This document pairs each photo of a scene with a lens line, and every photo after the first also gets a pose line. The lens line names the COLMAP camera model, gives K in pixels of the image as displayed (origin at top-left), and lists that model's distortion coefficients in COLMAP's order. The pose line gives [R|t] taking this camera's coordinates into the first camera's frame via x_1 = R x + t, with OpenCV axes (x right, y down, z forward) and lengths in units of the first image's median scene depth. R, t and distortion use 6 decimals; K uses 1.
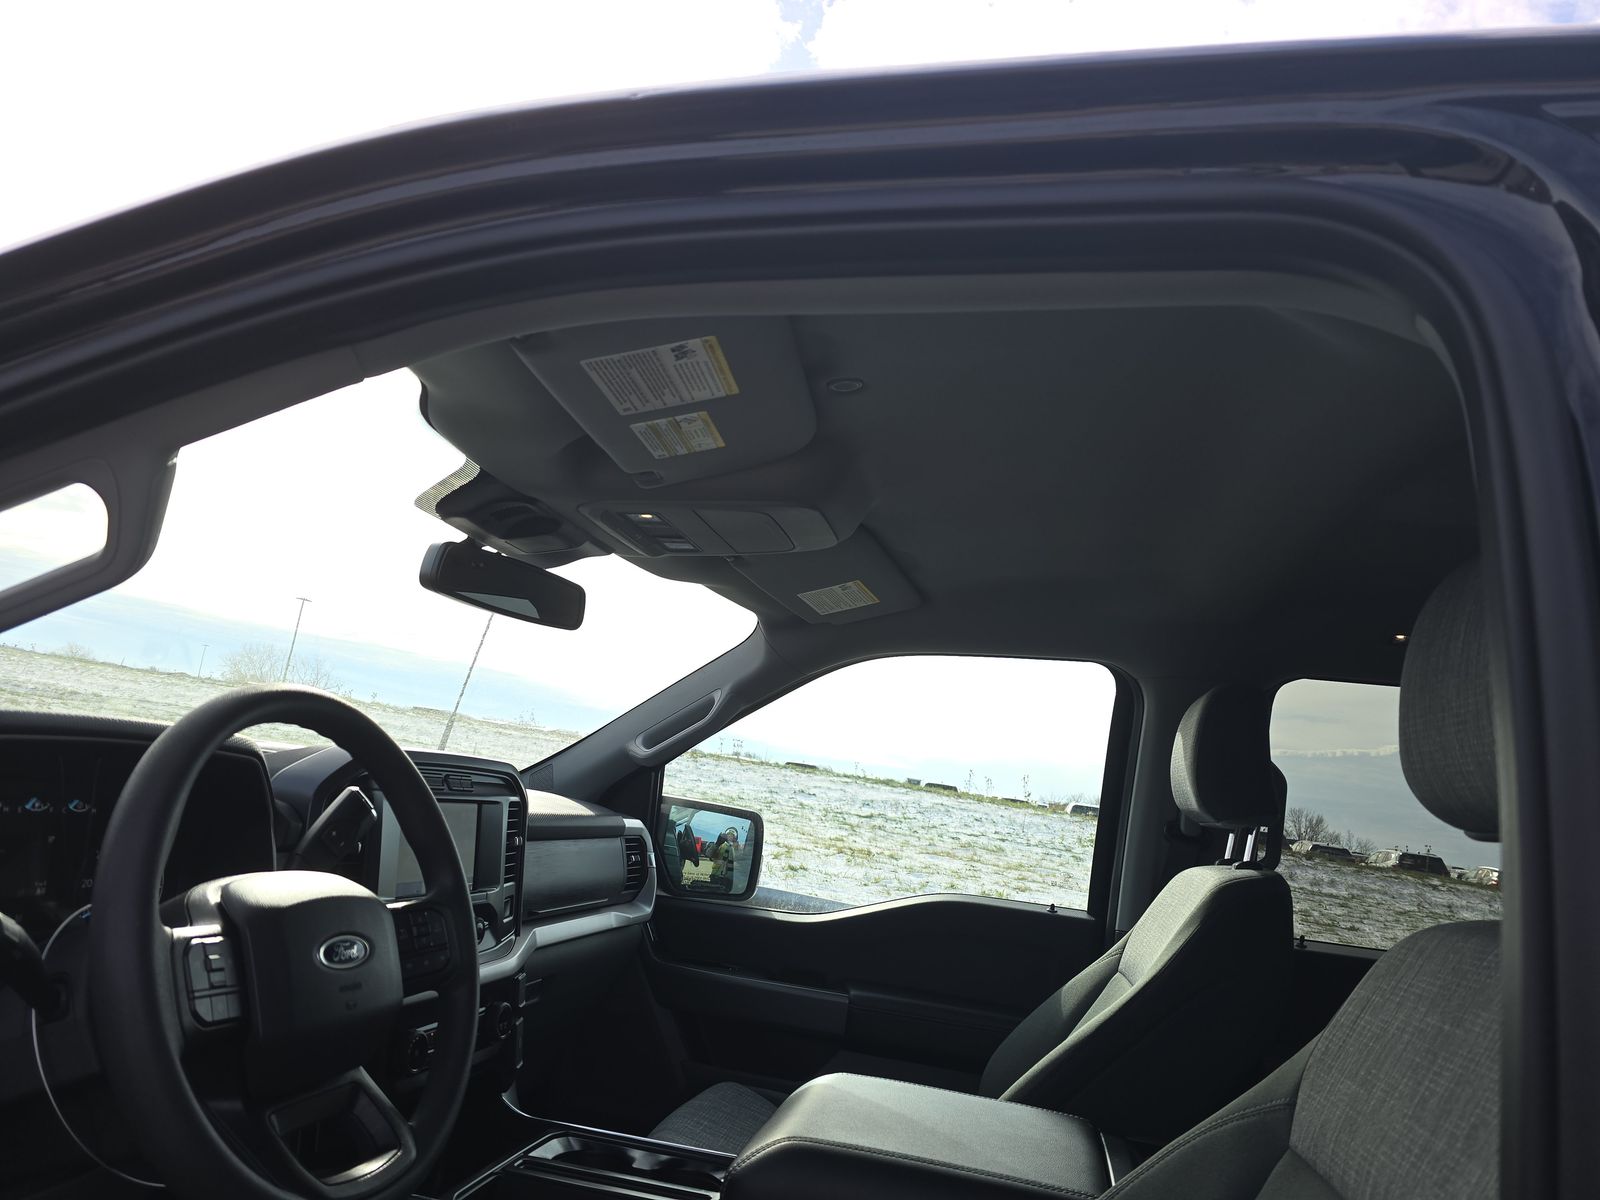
lens RADIAL K [[1079.6, 0, 809.6], [0, 1079.6, 594.0], [0, 0, 1]] dist [0.048711, -0.037320]
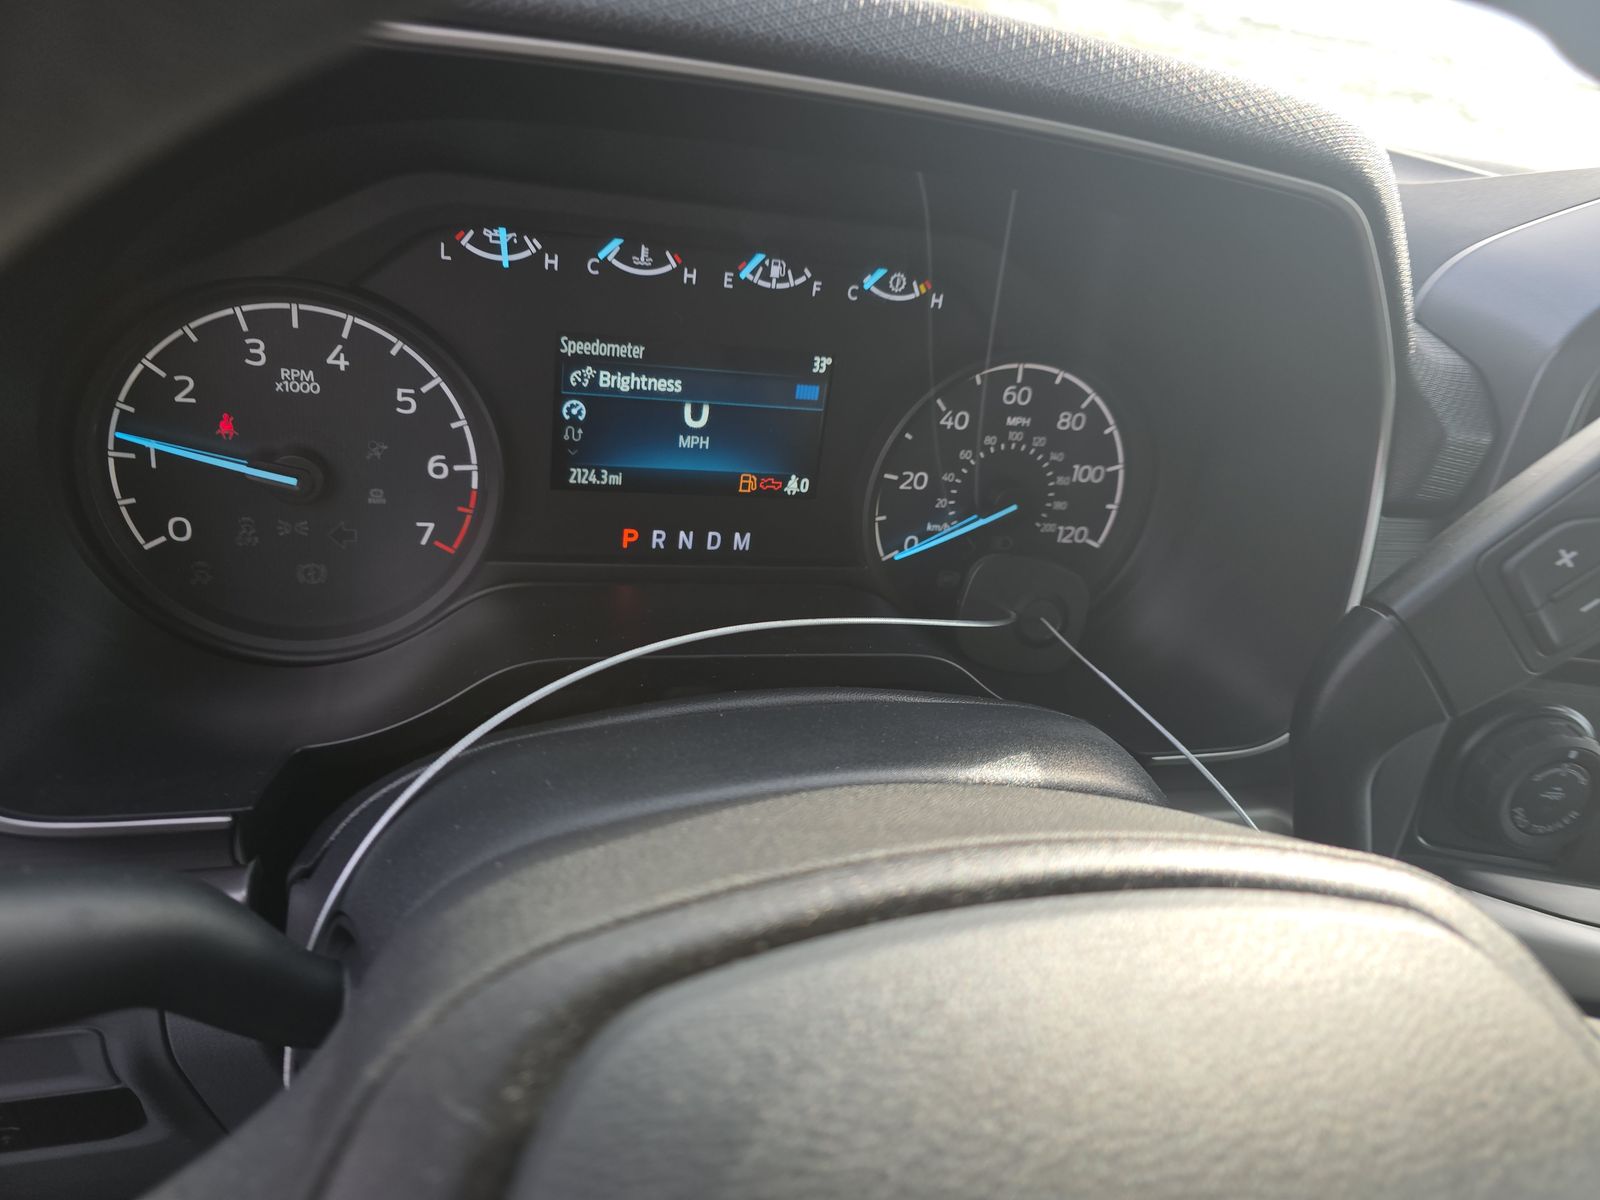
lens RADIAL K [[1118.8, 0, 814.1], [0, 1118.8, 619.9], [0, 0, 1]] dist [0.017549, -0.010625]
pose [[0.493749, 0.387942, -0.778276, -0.217144], [0.052174, 0.880149, 0.471822, 0.072147], [0.868038, -0.273568, 0.414332, 0.508899]]
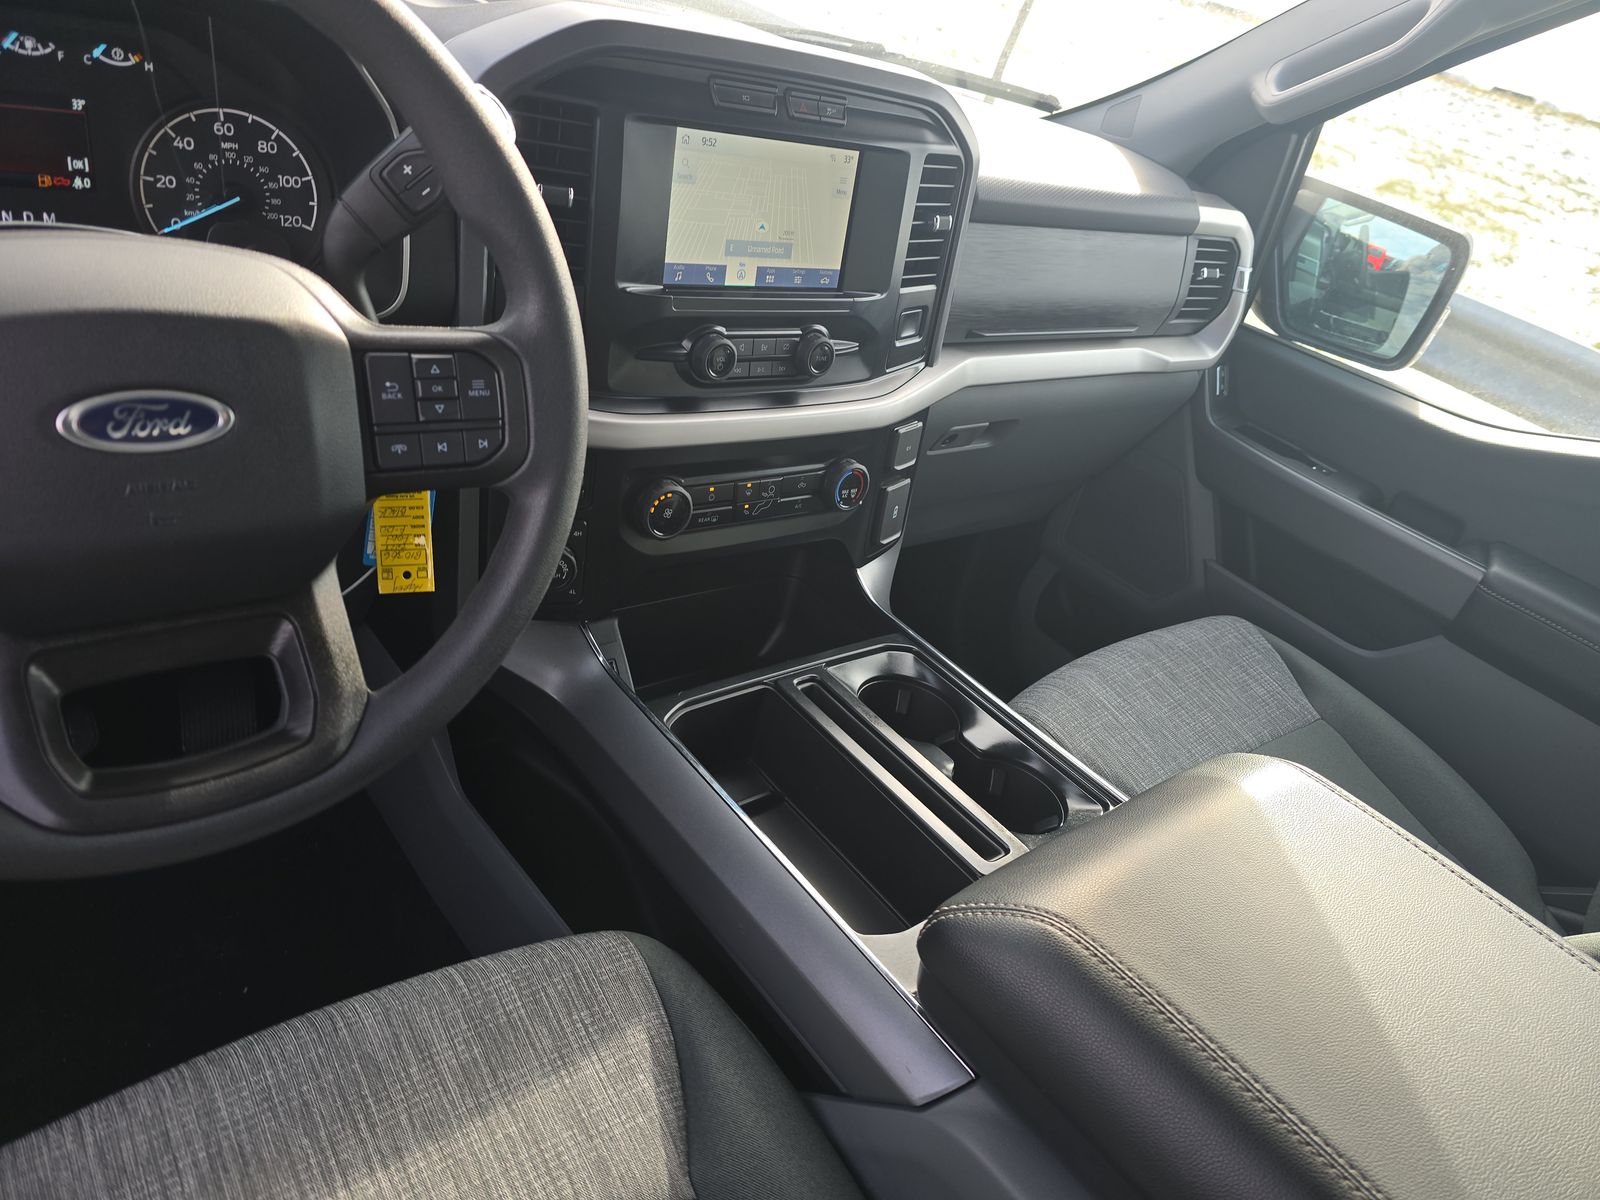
lens RADIAL K [[1079.6, 0, 800.9], [0, 1079.6, 607.6], [0, 0, 1]] dist [0.048711, -0.037320]
pose [[0.781948, 0.374037, -0.498652, 0.063243], [-0.023361, 0.816985, 0.576185, 0.049770], [0.622906, -0.438897, 0.647578, 0.446736]]
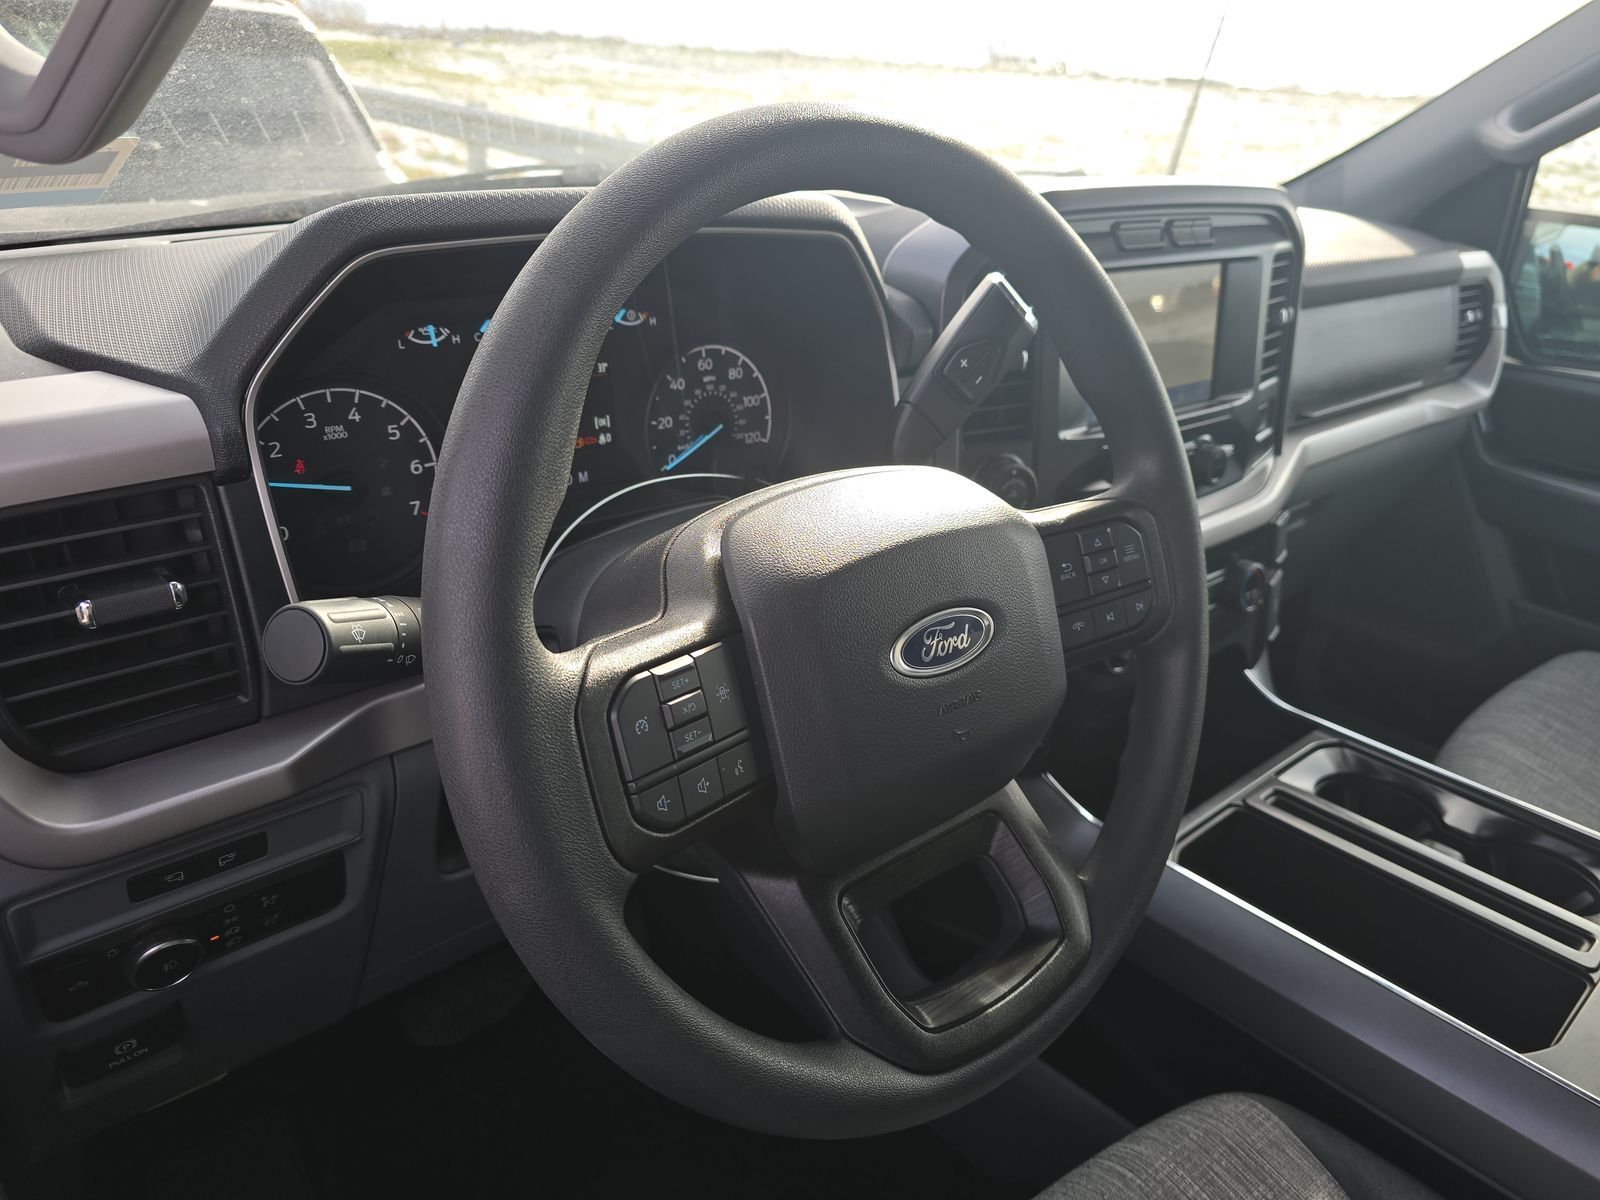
lens RADIAL K [[1079.6, 0, 811.9], [0, 1079.6, 612.4], [0, 0, 1]] dist [0.048711, -0.037320]
pose [[0.802682, 0.170657, -0.571470, -0.098077], [0.158208, 0.862933, 0.479914, 0.028397], [0.575041, -0.475630, 0.665661, 0.338332]]
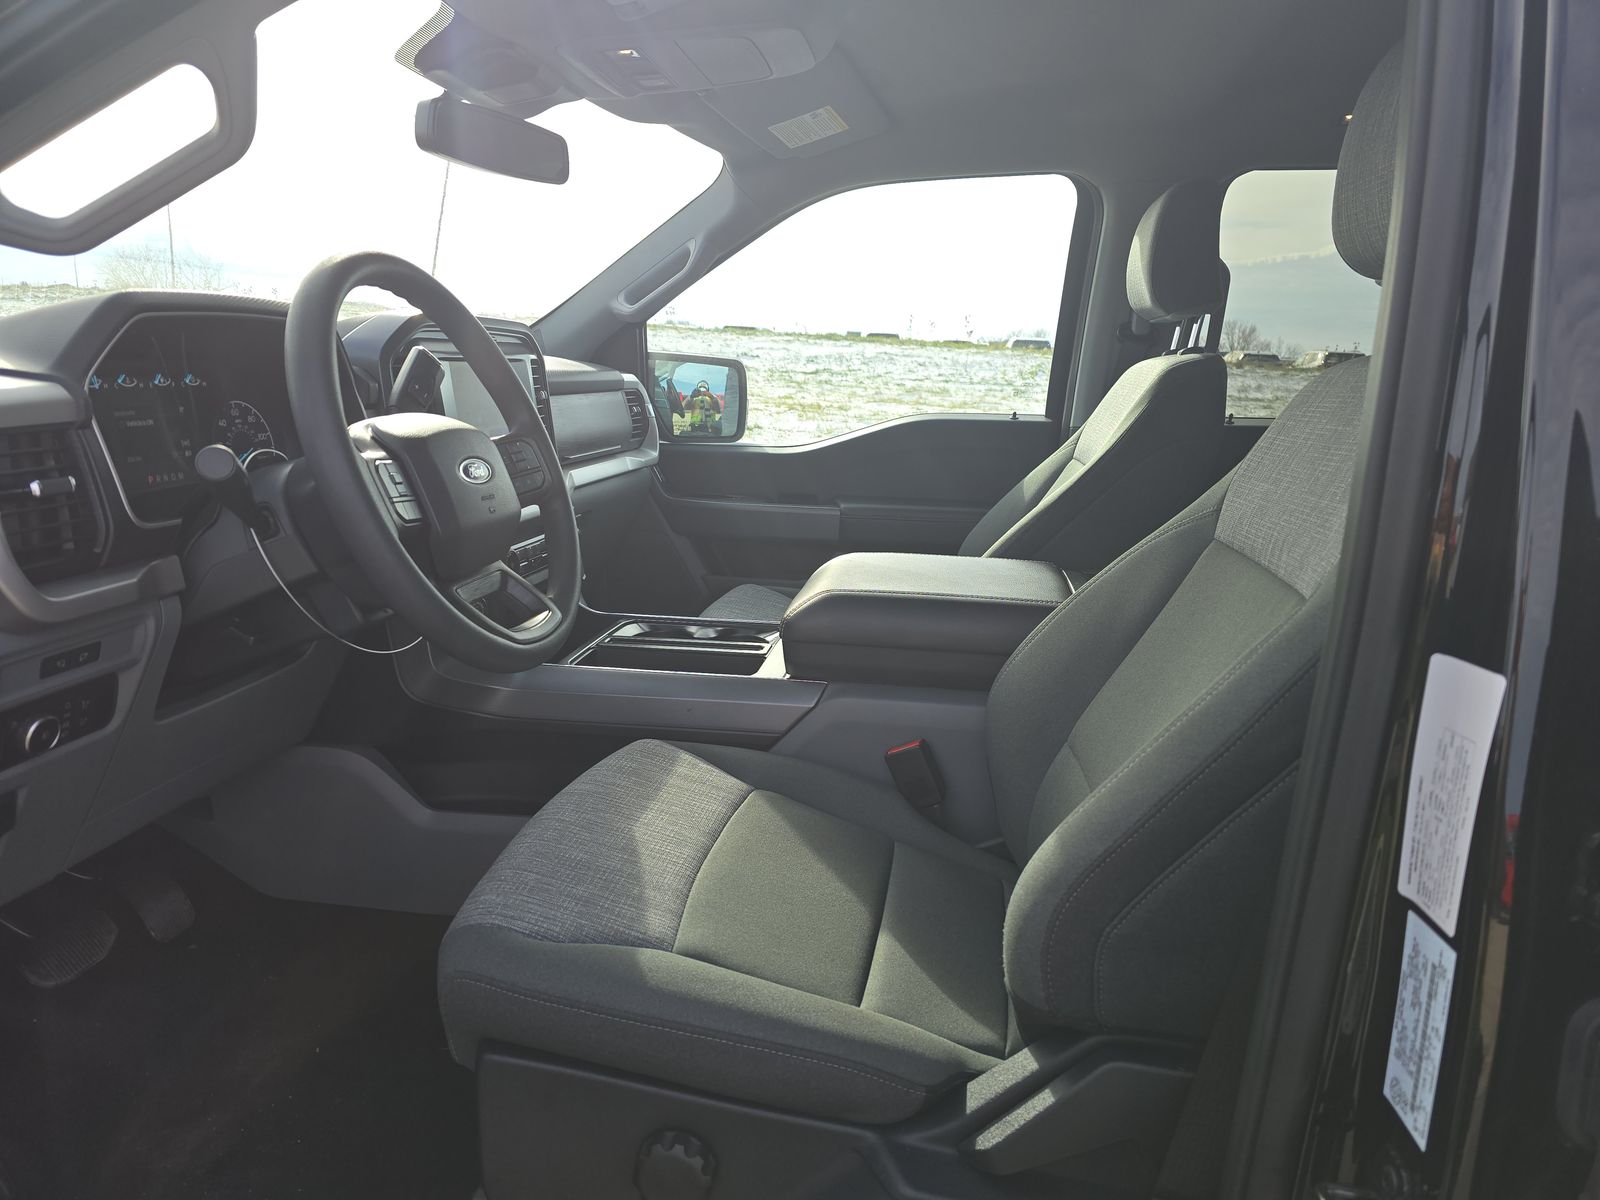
lens RADIAL K [[1079.6, 0, 806.6], [0, 1079.6, 613.8], [0, 0, 1]] dist [0.048711, -0.037320]
pose [[0.994144, -0.104213, 0.028604, -0.057346], [0.083676, 0.909807, 0.406508, 0.003372], [-0.068388, -0.401734, 0.913199, -0.118020]]
